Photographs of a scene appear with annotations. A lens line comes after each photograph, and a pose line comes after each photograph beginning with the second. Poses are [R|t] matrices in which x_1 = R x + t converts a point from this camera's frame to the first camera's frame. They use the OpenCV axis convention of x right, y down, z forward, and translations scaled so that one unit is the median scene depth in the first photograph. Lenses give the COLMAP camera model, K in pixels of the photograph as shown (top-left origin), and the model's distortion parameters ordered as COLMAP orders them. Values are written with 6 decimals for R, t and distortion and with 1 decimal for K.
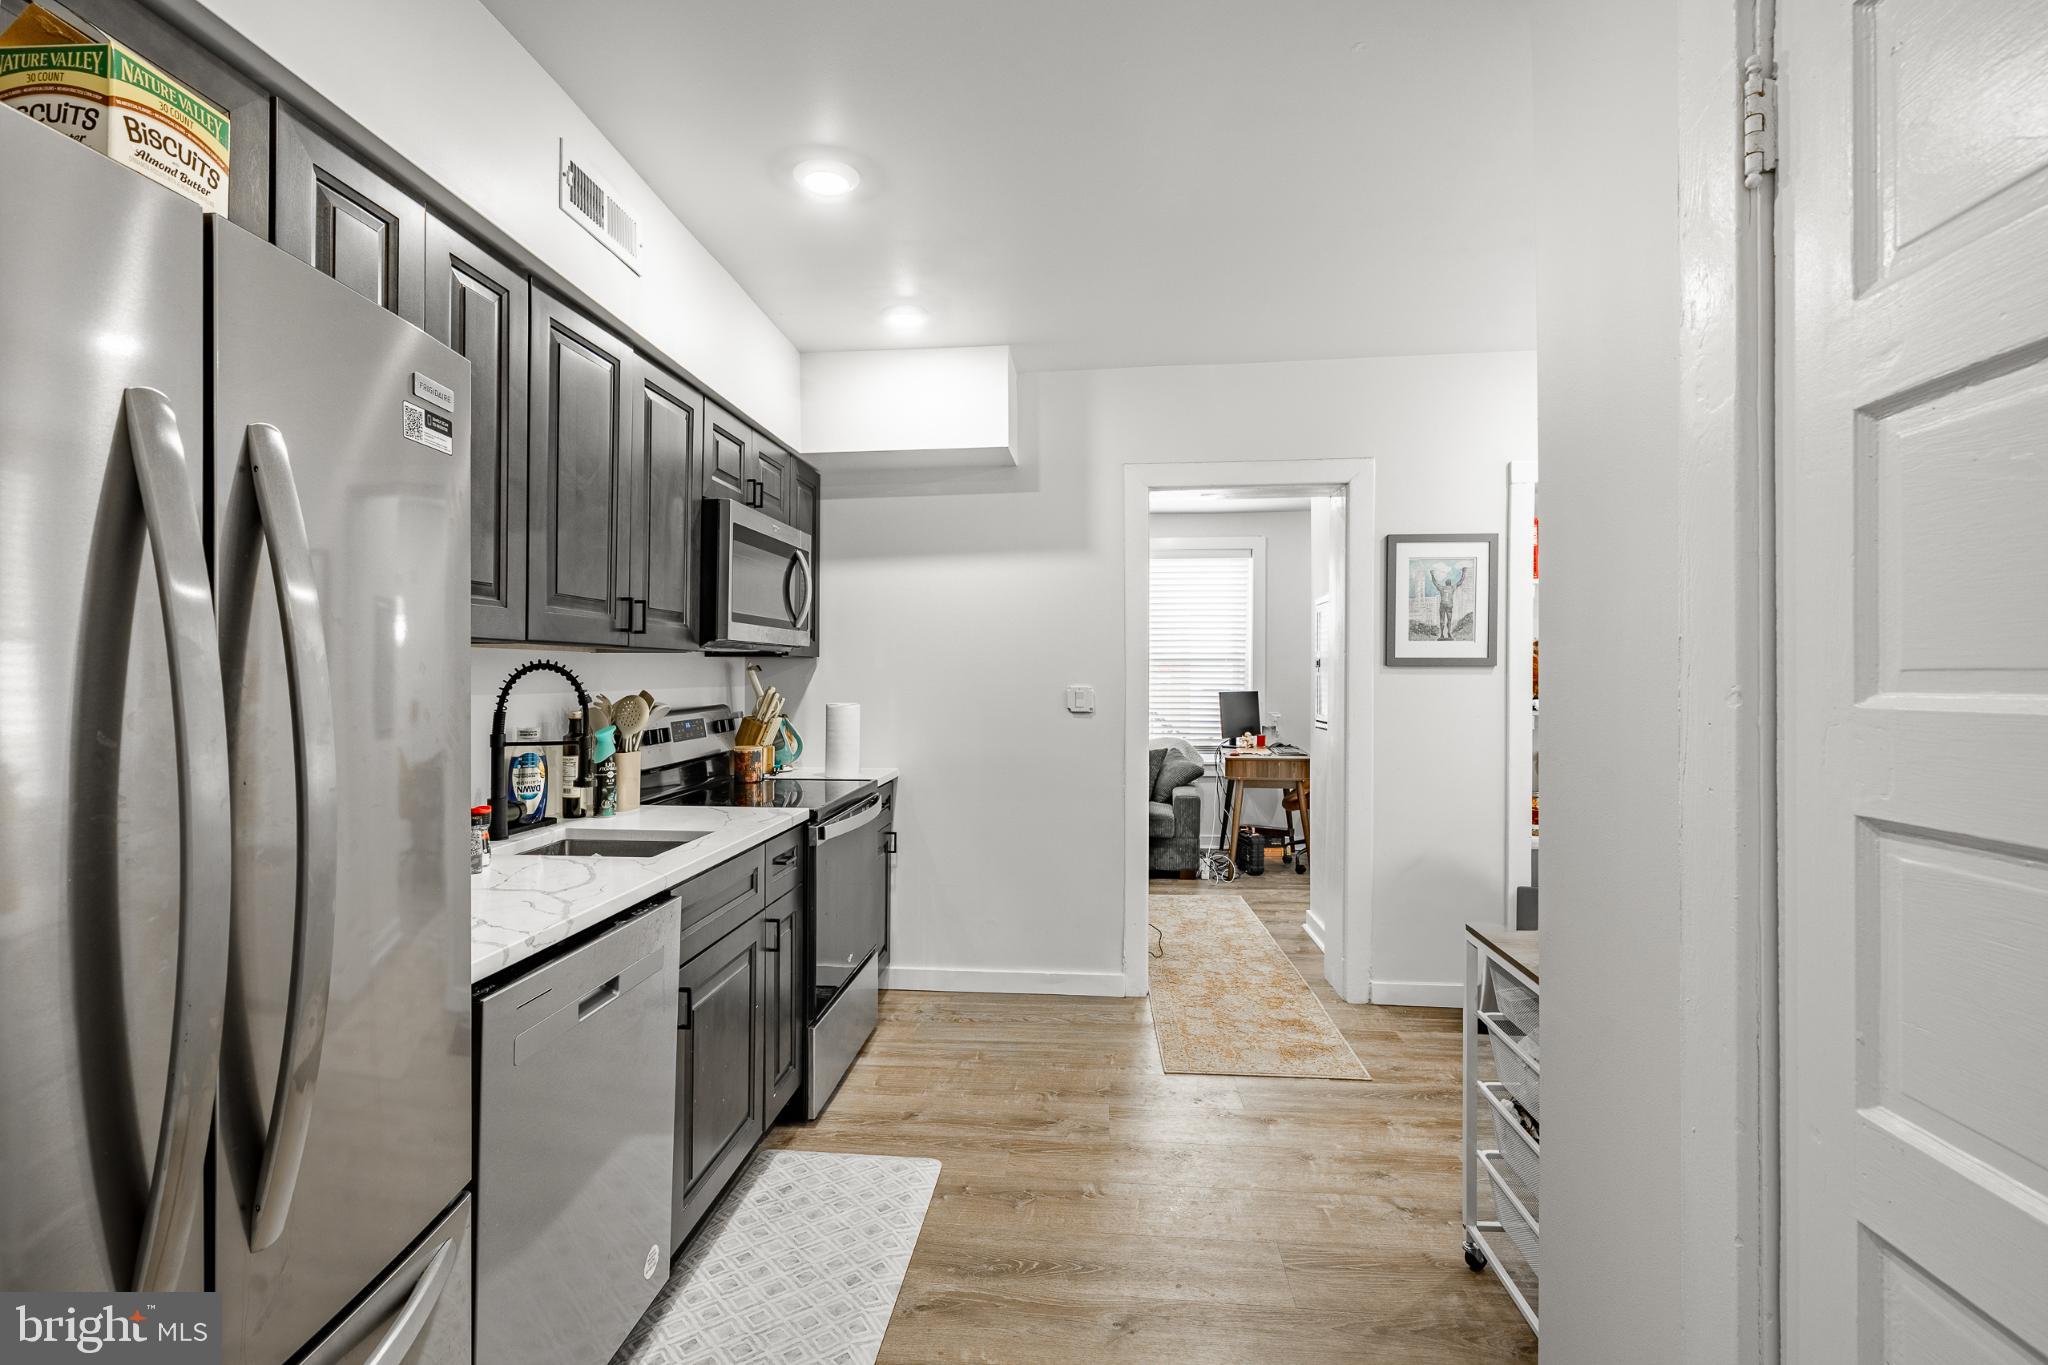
lens RADIAL K [[947.4, 0, 1012.5], [0, 947.4, 670.7], [0, 0, 1]] dist [-0.048828, -0.001362]
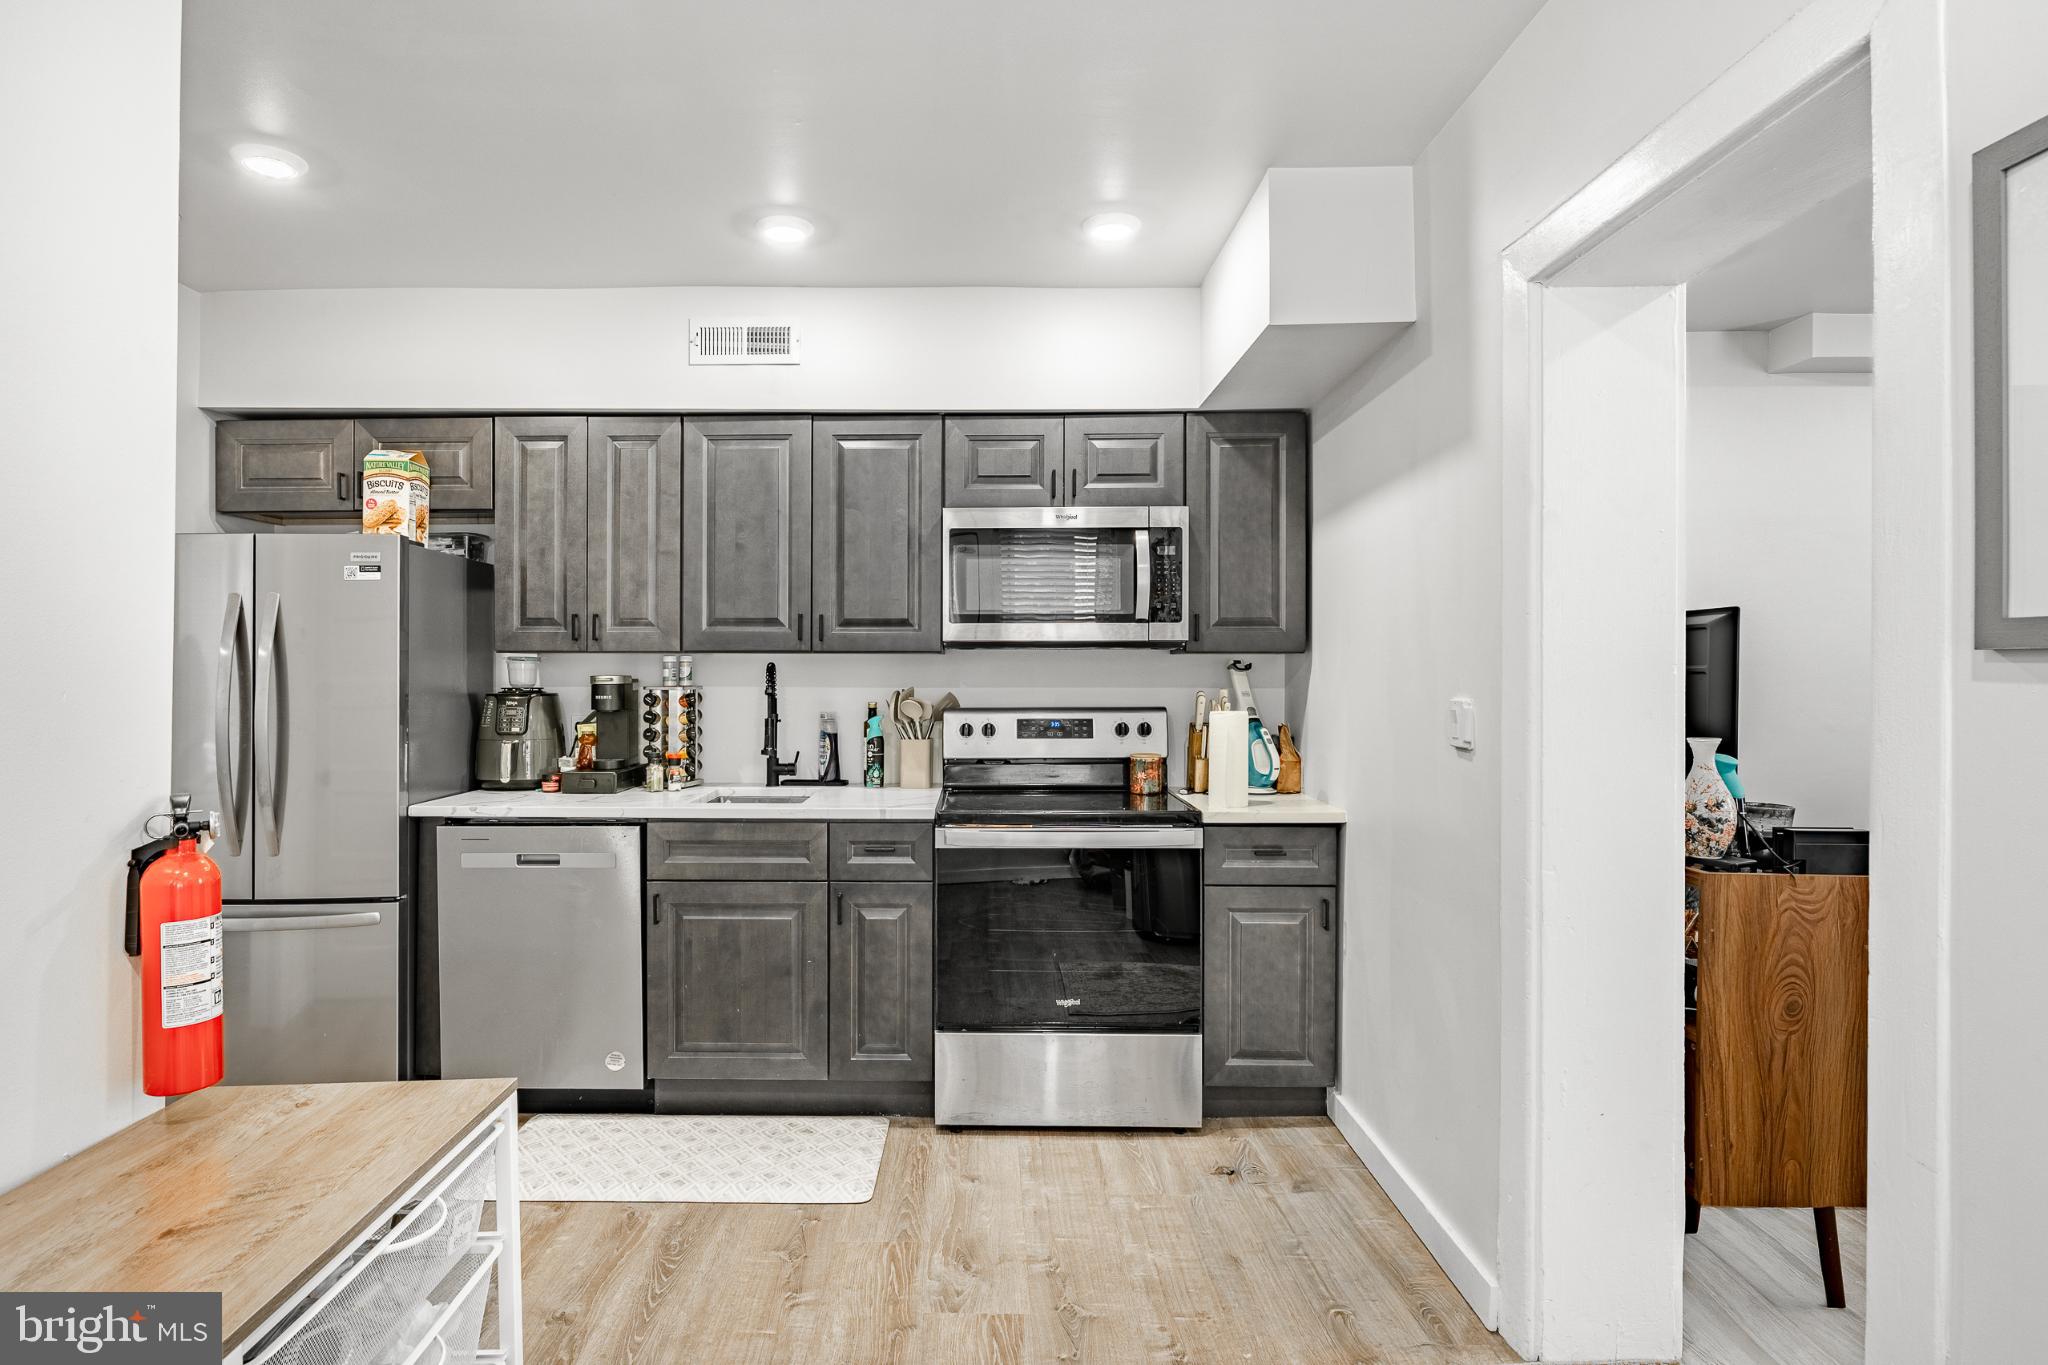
lens RADIAL K [[1135.2, 0, 1011.2], [0, 1135.2, 660.5], [0, 0, 1]] dist [0.003173, -0.000122]
pose [[0.052728, -0.007976, -0.998577, 1.292235], [0.003187, 0.999964, -0.007819, -0.000727], [0.998604, -0.002770, 0.052752, 1.325462]]
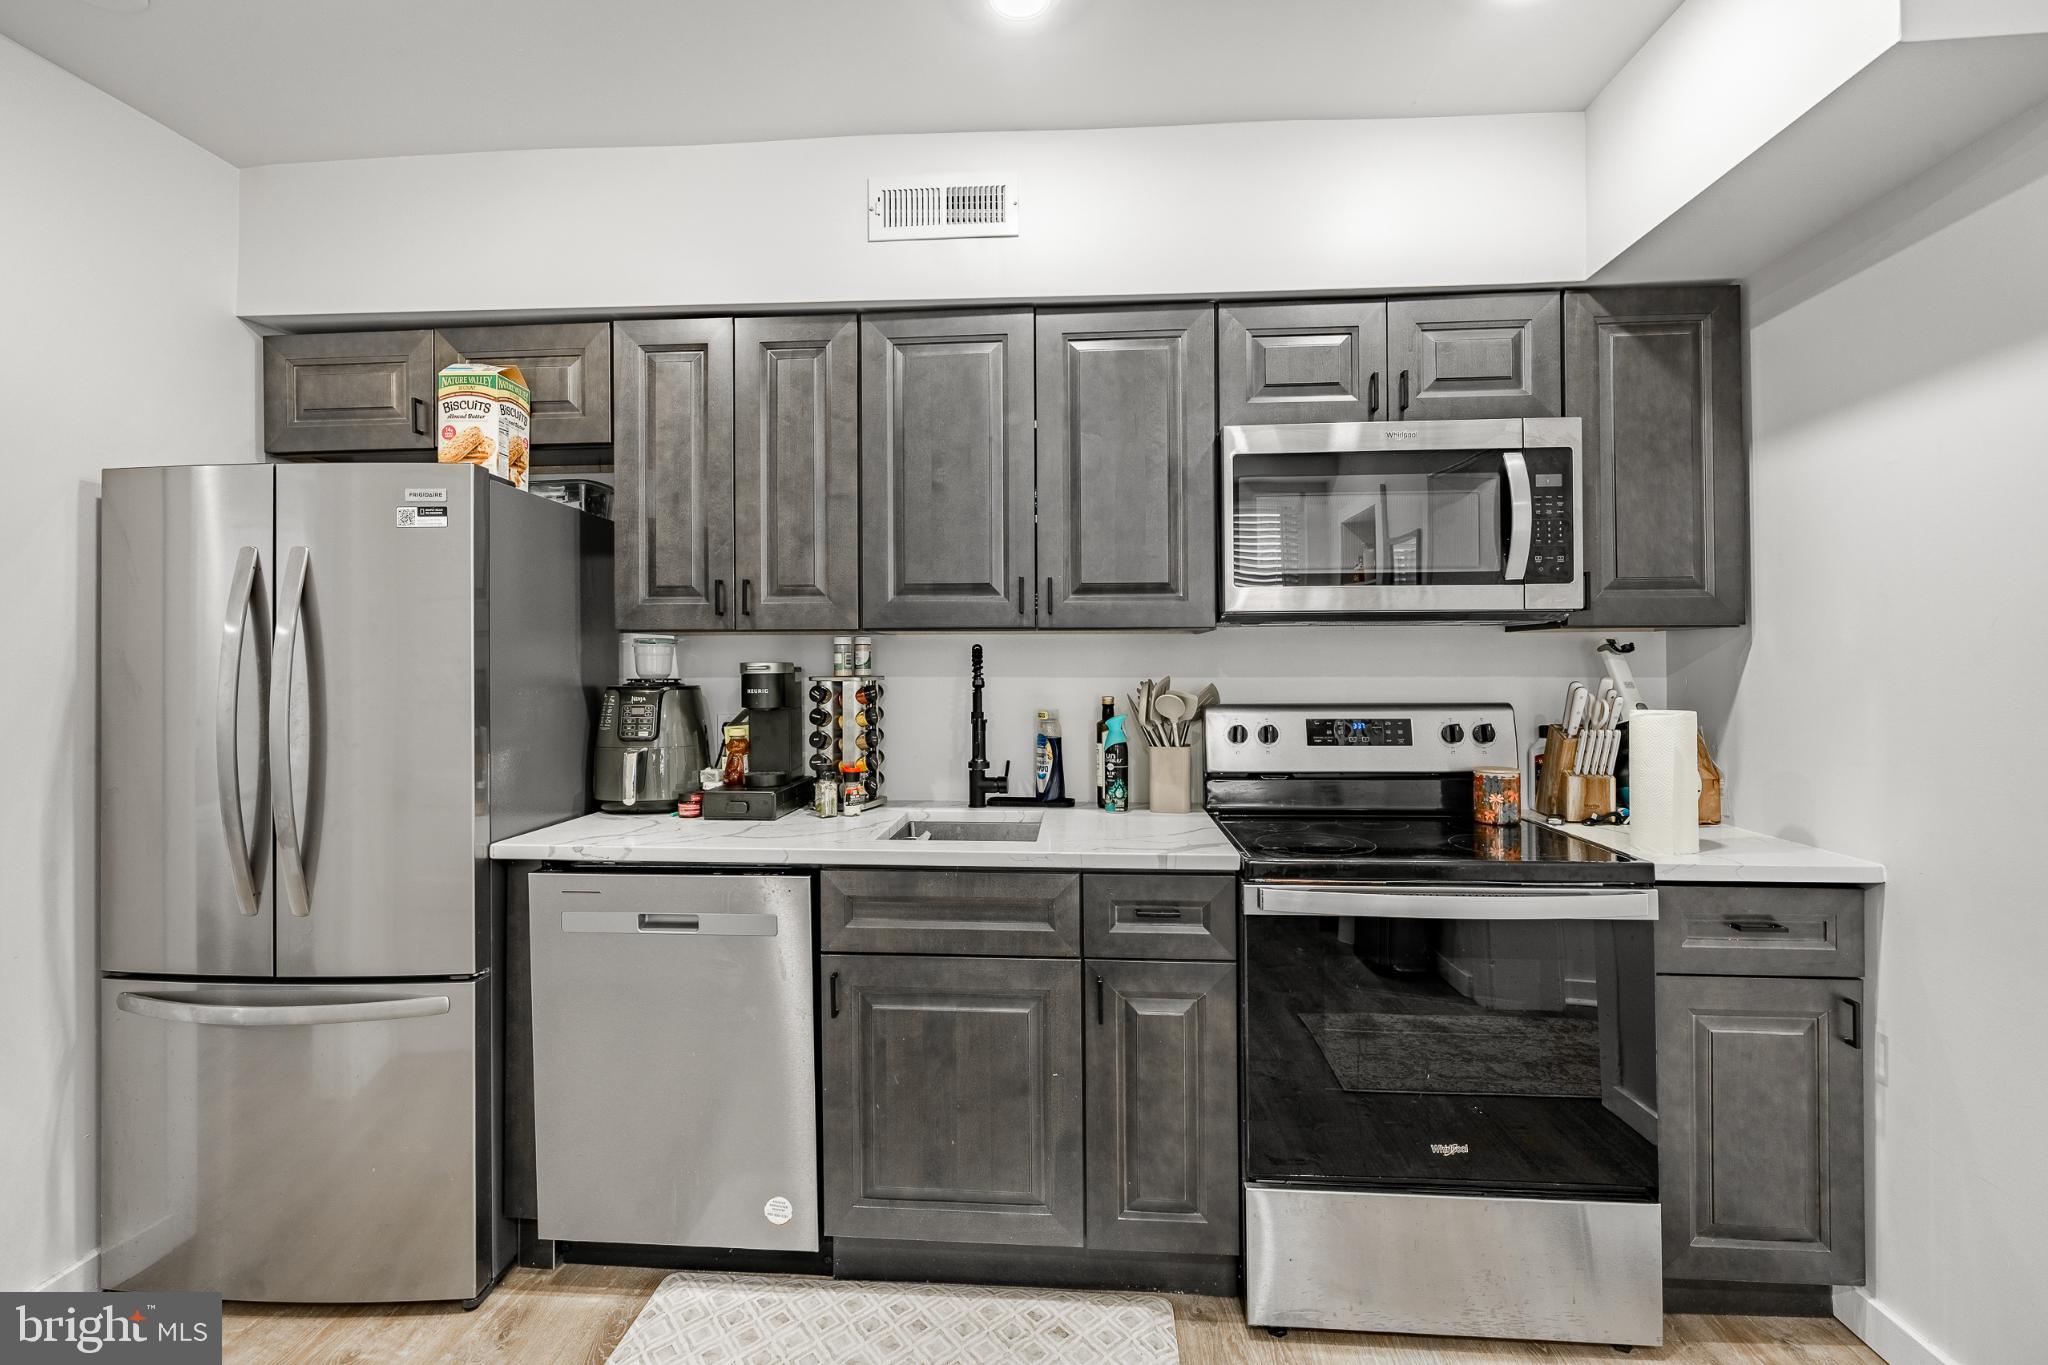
lens RADIAL K [[830.7, 0, 1018.1], [0, 830.7, 668.3], [0, 0, 1]] dist [0.000933, 0.000241]
pose [[0.014693, 0.006892, -0.999868, 0.485331], [0.006166, 0.999957, 0.006983, 0.008975], [0.999873, -0.006268, 0.014649, 1.080557]]
